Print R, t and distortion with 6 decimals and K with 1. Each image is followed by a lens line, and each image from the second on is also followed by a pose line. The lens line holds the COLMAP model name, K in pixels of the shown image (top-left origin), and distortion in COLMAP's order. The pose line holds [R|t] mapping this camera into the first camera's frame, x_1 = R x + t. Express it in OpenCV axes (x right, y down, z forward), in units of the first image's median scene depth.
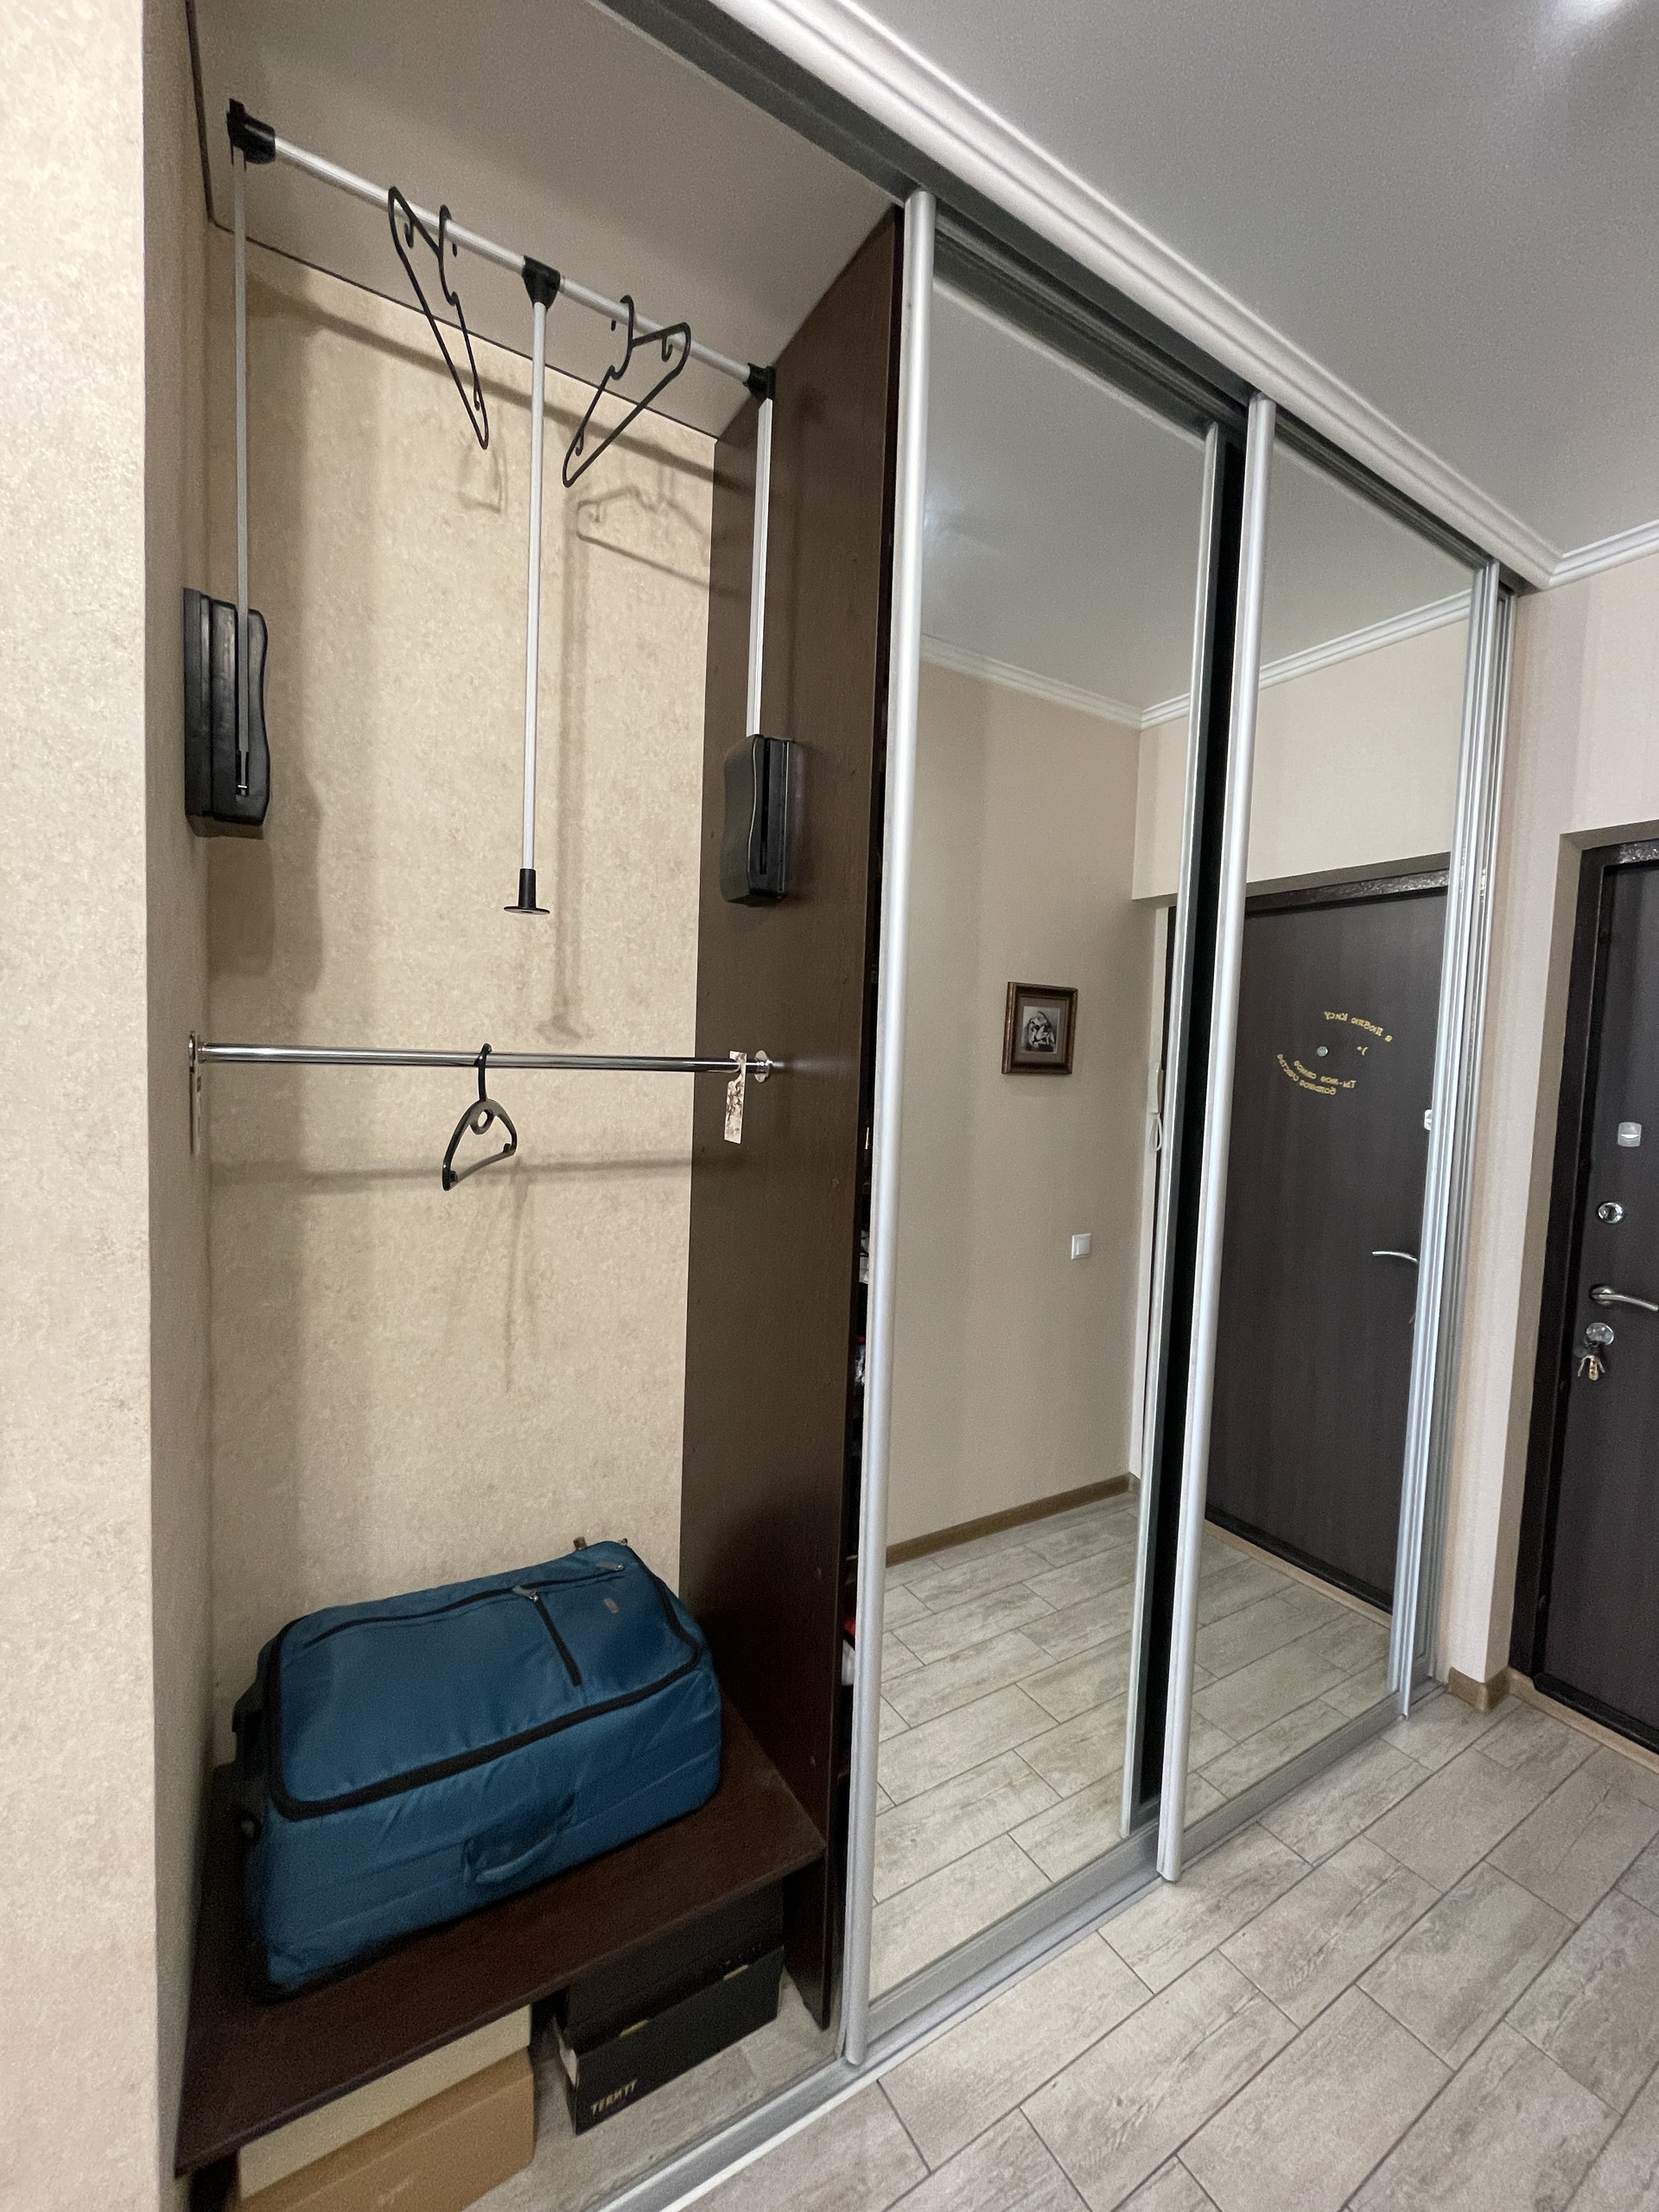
lens RADIAL K [[893.6, 0, 834.0], [0, 893.6, 1107.1], [0, 0, 1]] dist [-0.002295, 0.001764]
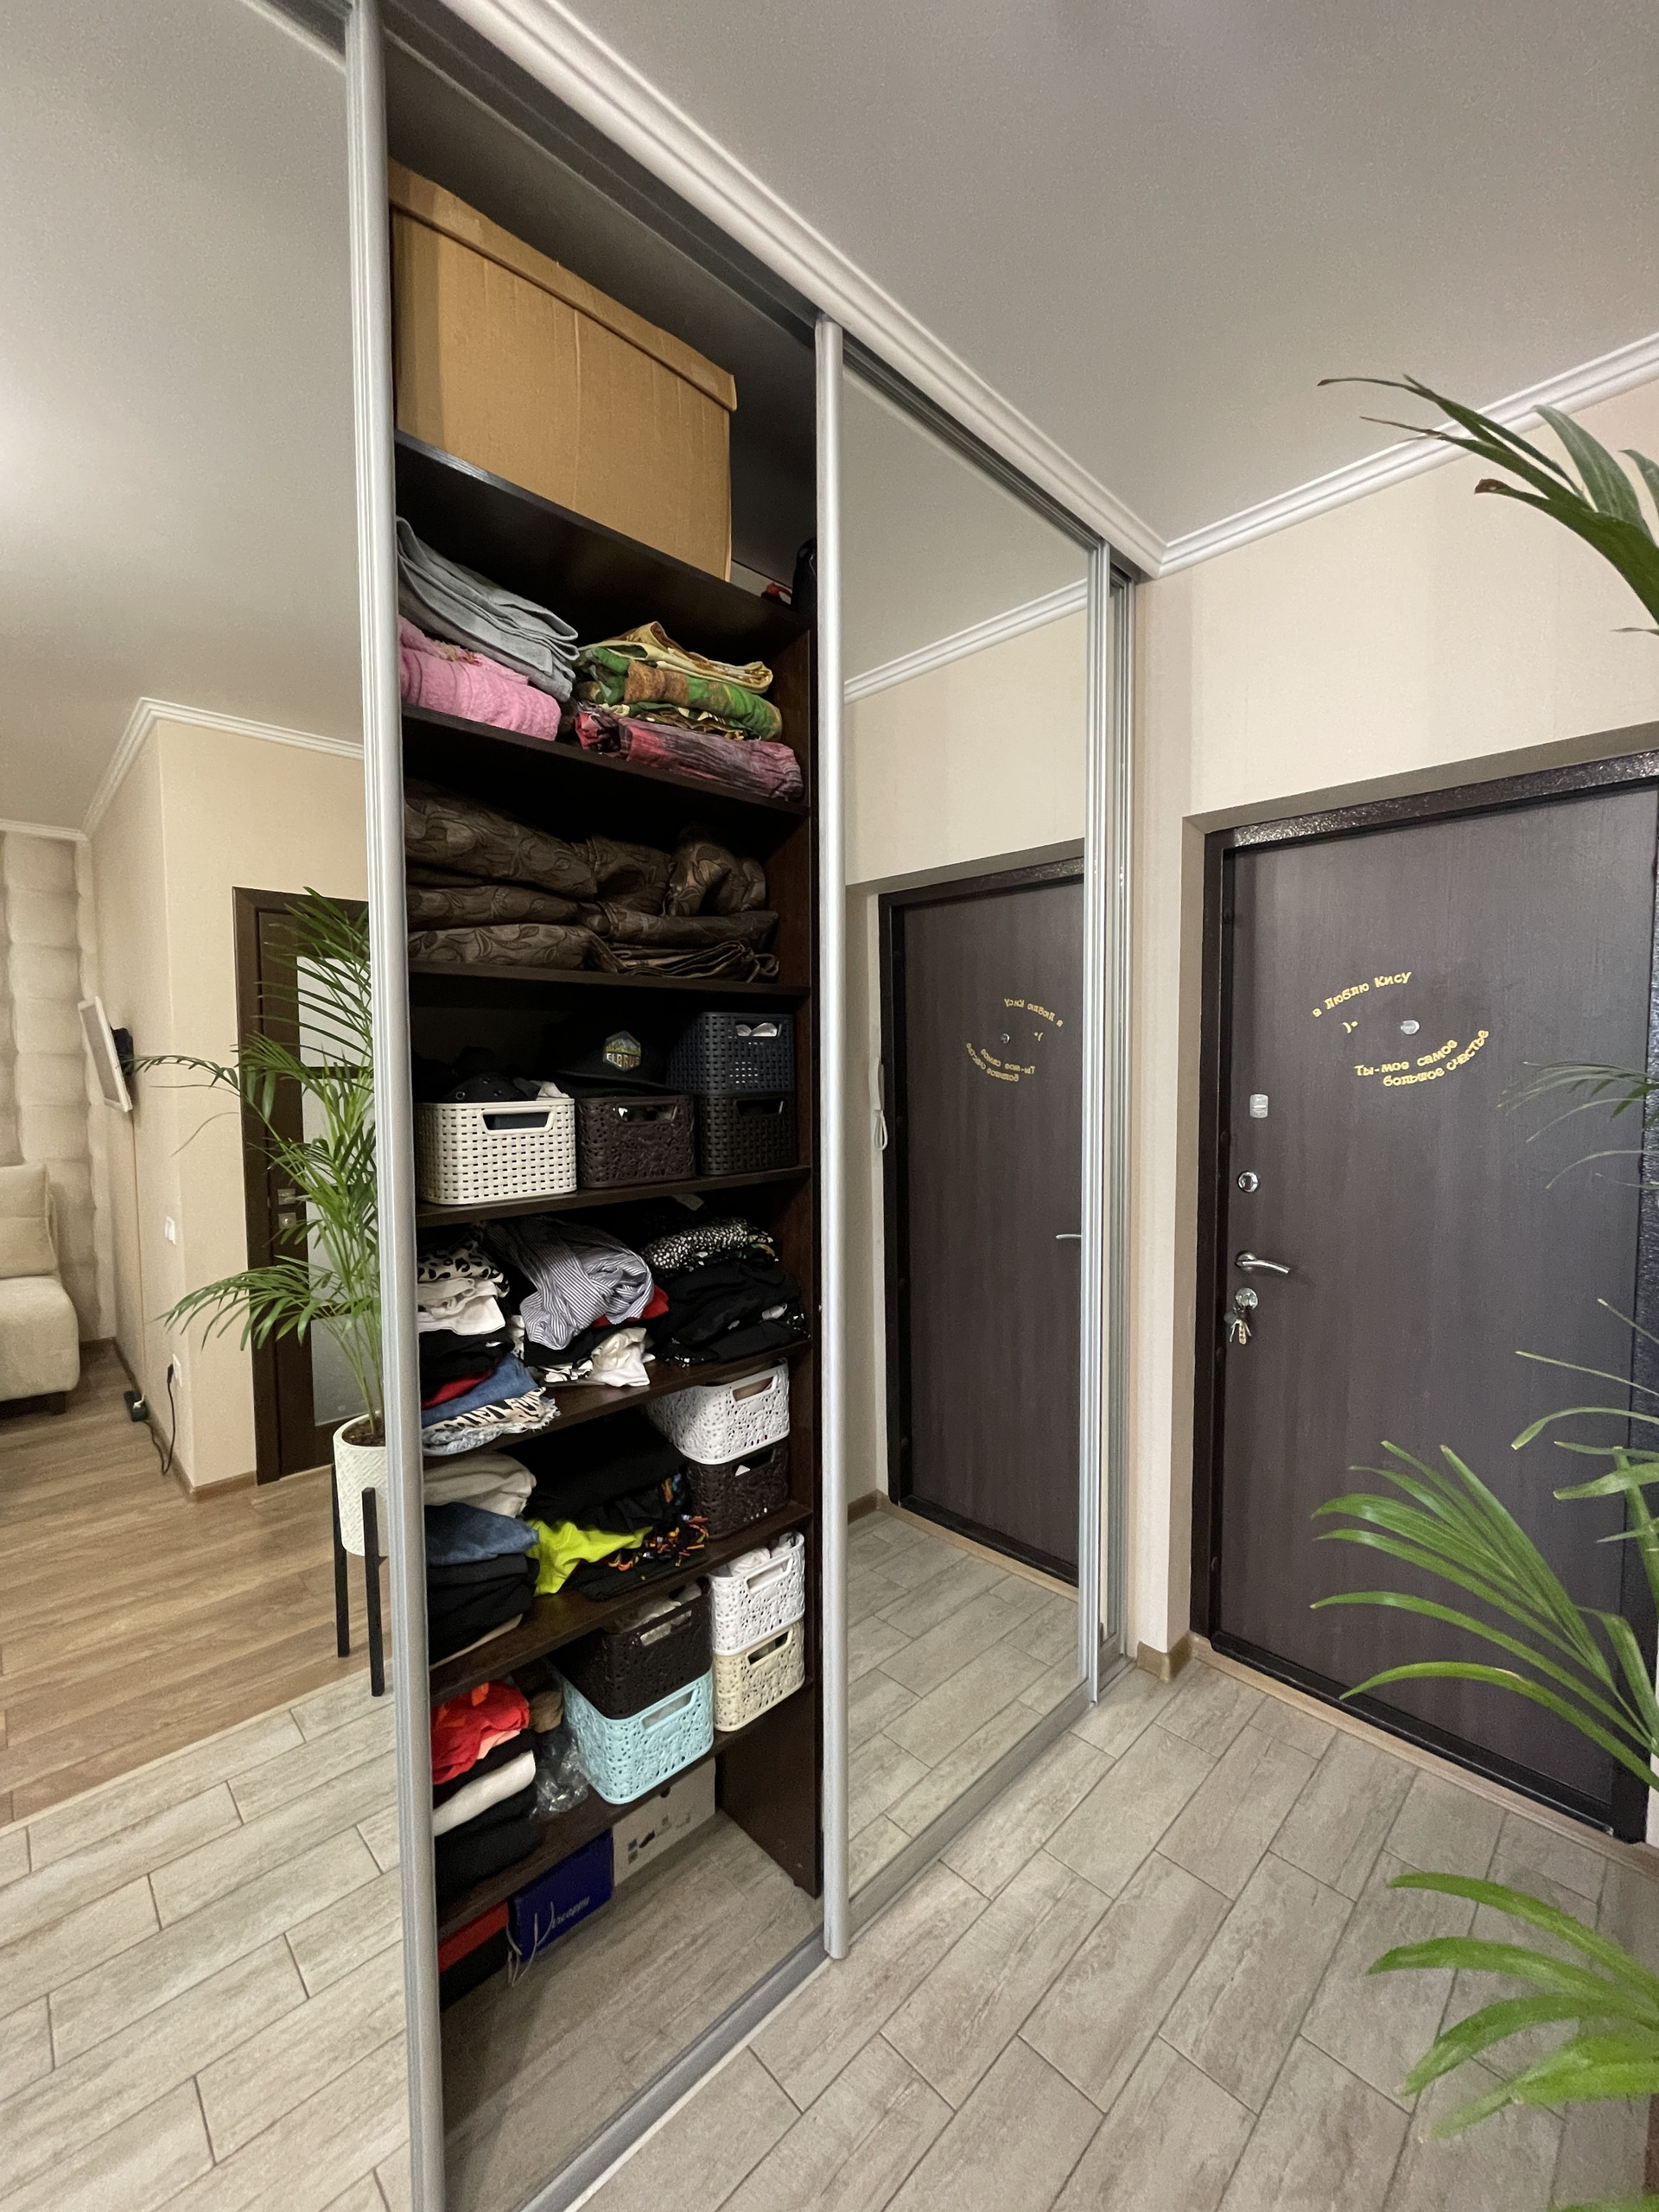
lens RADIAL K [[893.6, 0, 822.4], [0, 893.6, 1107.5], [0, 0, 1]] dist [-0.002295, 0.001764]
pose [[0.975869, -0.053887, 0.211601, 0.177803], [0.055158, 0.998478, -0.000104, 0.004657], [-0.211273, 0.011773, 0.977356, 0.090433]]
